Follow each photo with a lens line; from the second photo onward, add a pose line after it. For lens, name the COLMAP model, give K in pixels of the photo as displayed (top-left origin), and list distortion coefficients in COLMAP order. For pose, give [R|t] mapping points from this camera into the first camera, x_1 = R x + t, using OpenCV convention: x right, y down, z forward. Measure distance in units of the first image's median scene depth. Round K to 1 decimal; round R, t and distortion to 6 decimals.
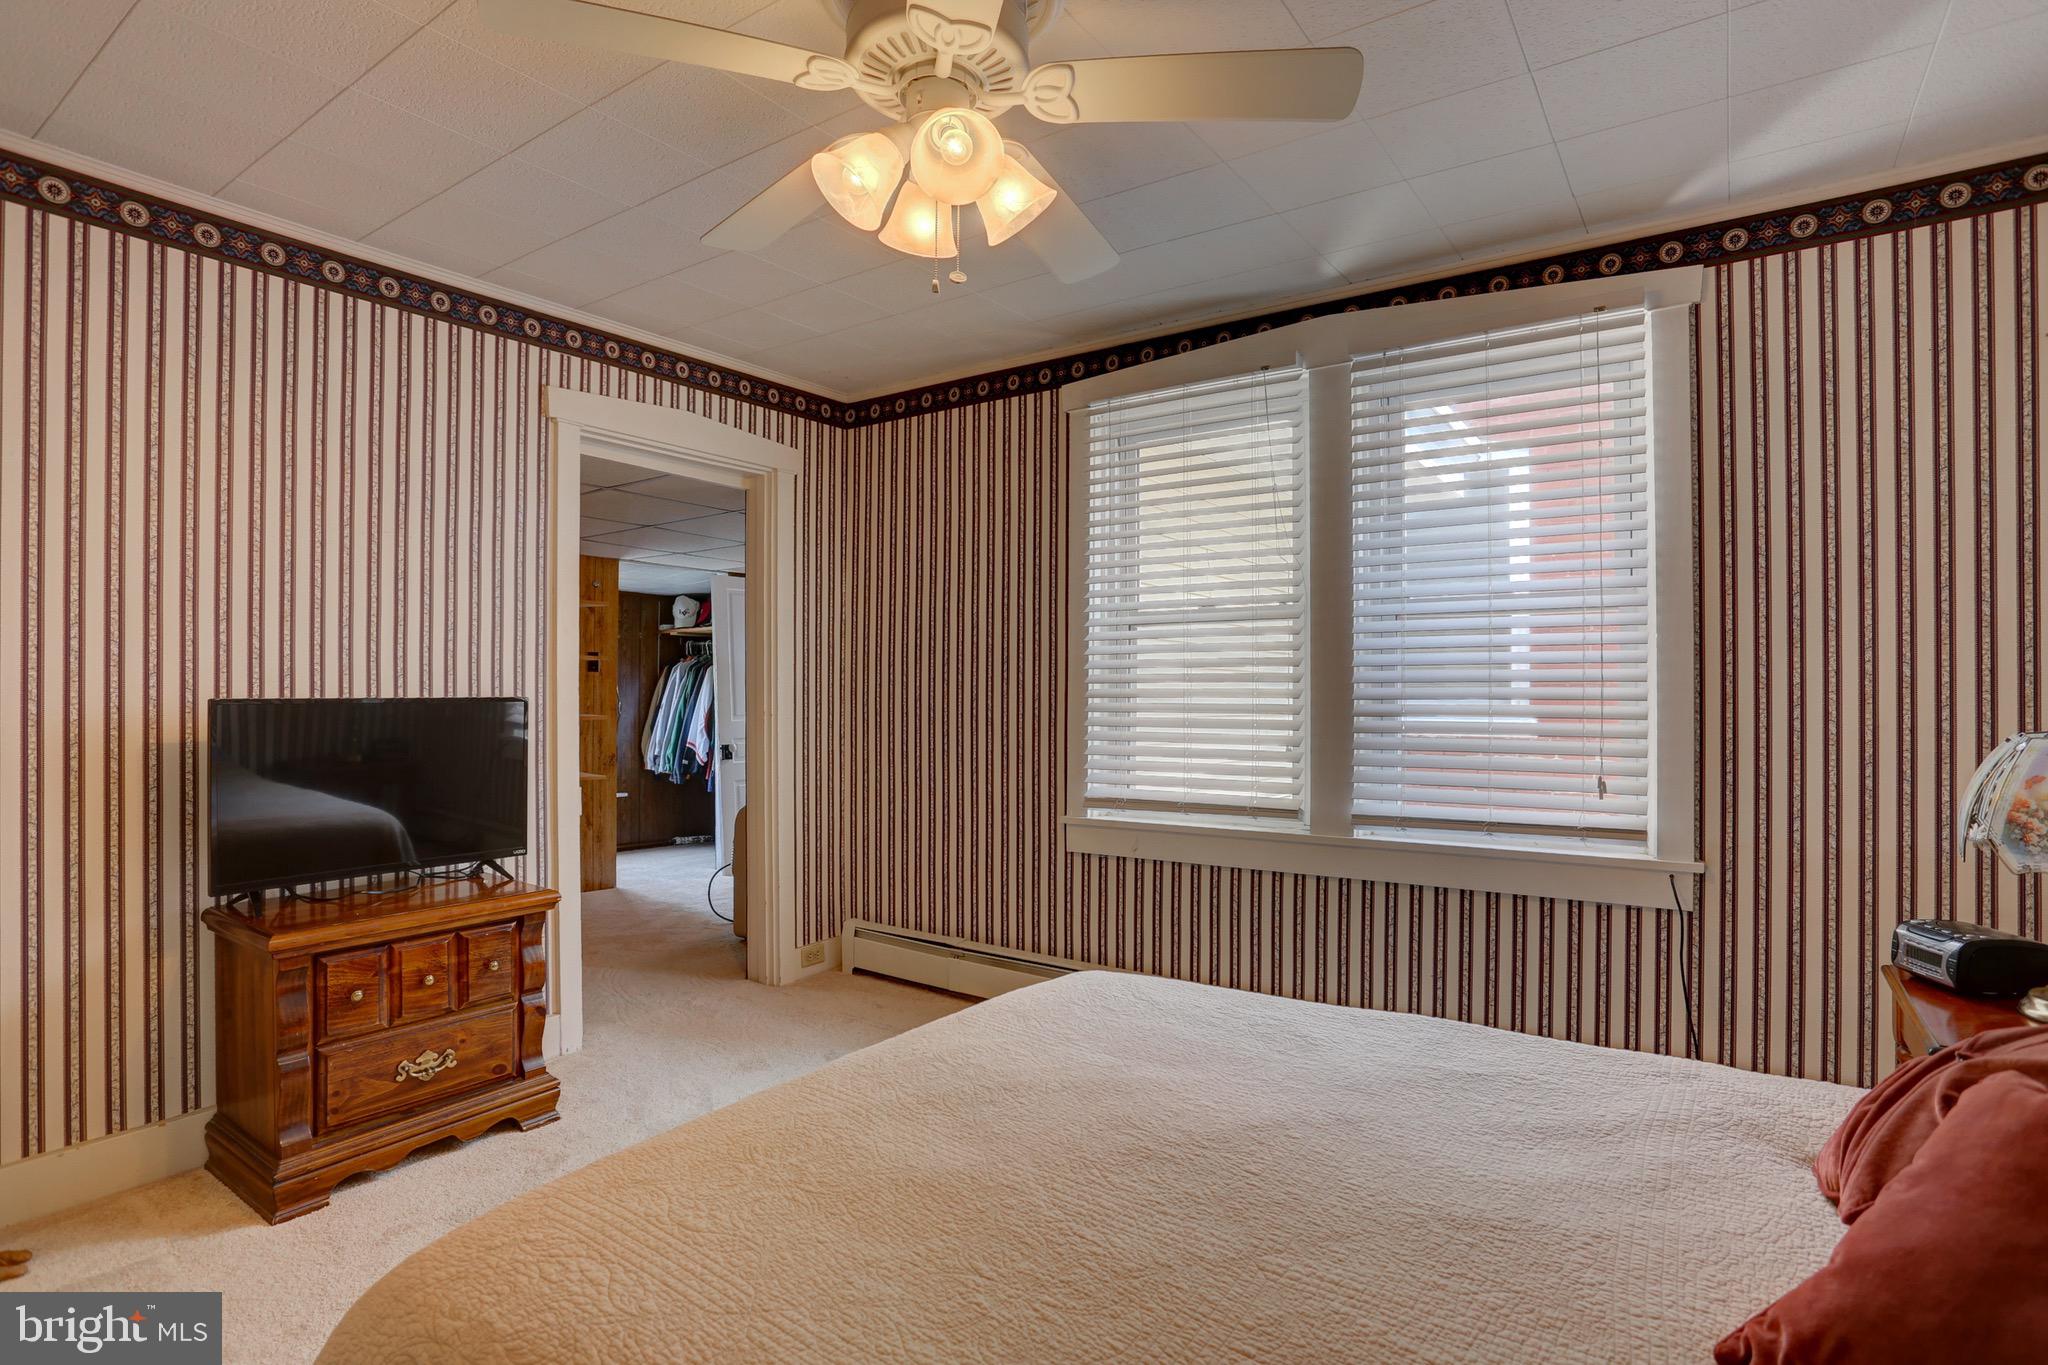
lens RADIAL K [[1009.4, 0, 1019.5], [0, 1009.4, 688.0], [0, 0, 1]] dist [-0.005268, 0.000393]
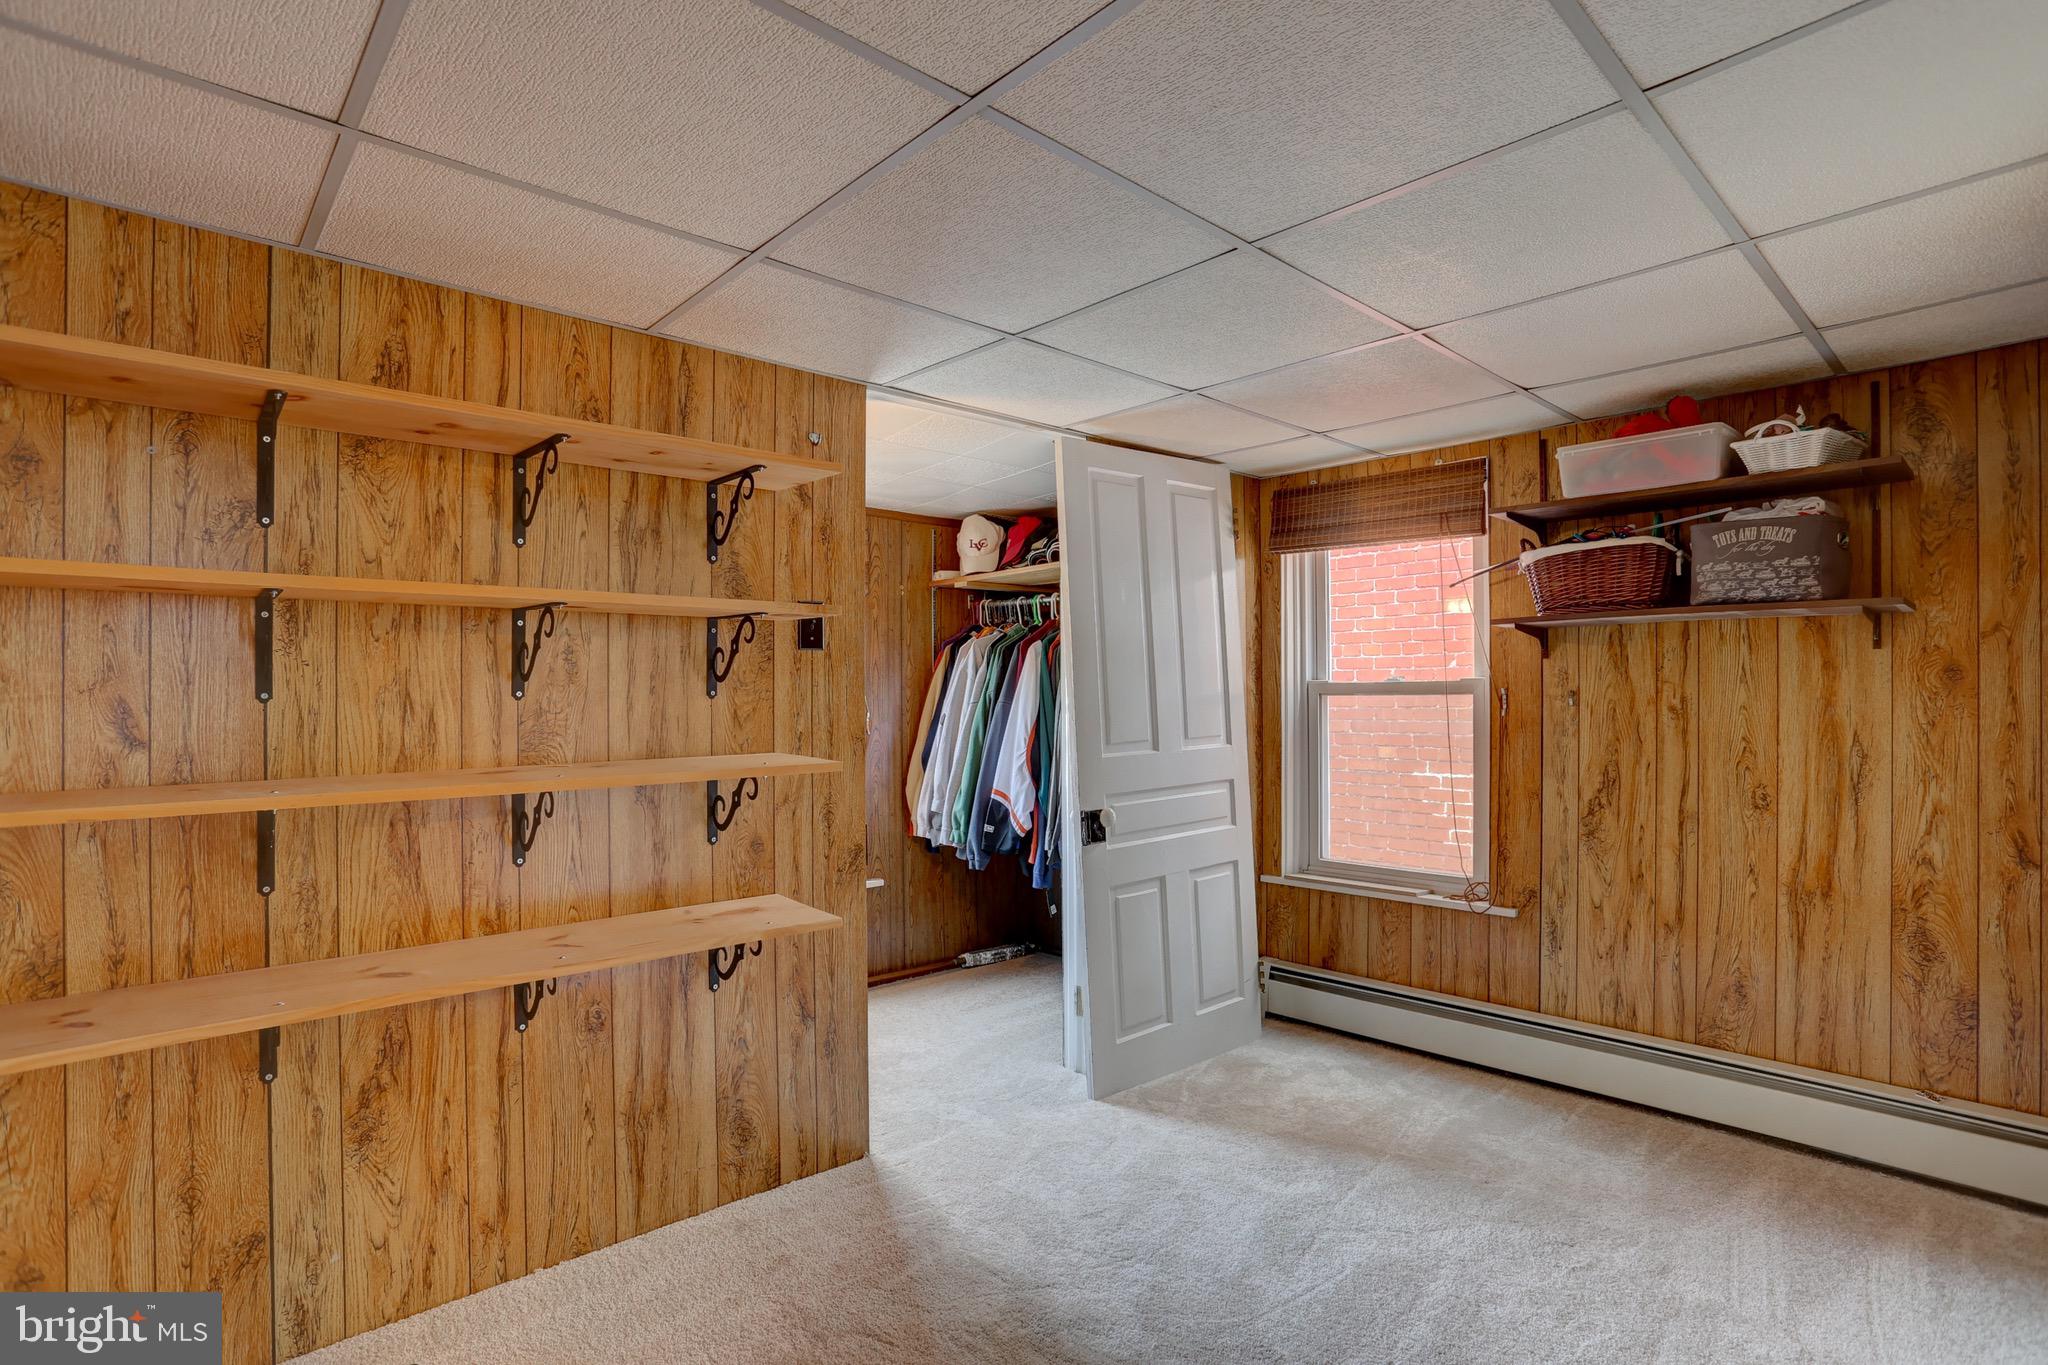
lens RADIAL K [[1009.4, 0, 1026.2], [0, 1009.4, 689.4], [0, 0, 1]] dist [-0.005268, 0.000393]
pose [[0.976788, -0.009896, -0.213980, -0.272411], [0.011443, 0.999917, 0.005994, -0.001021], [0.213903, -0.008304, 0.976820, 0.674515]]
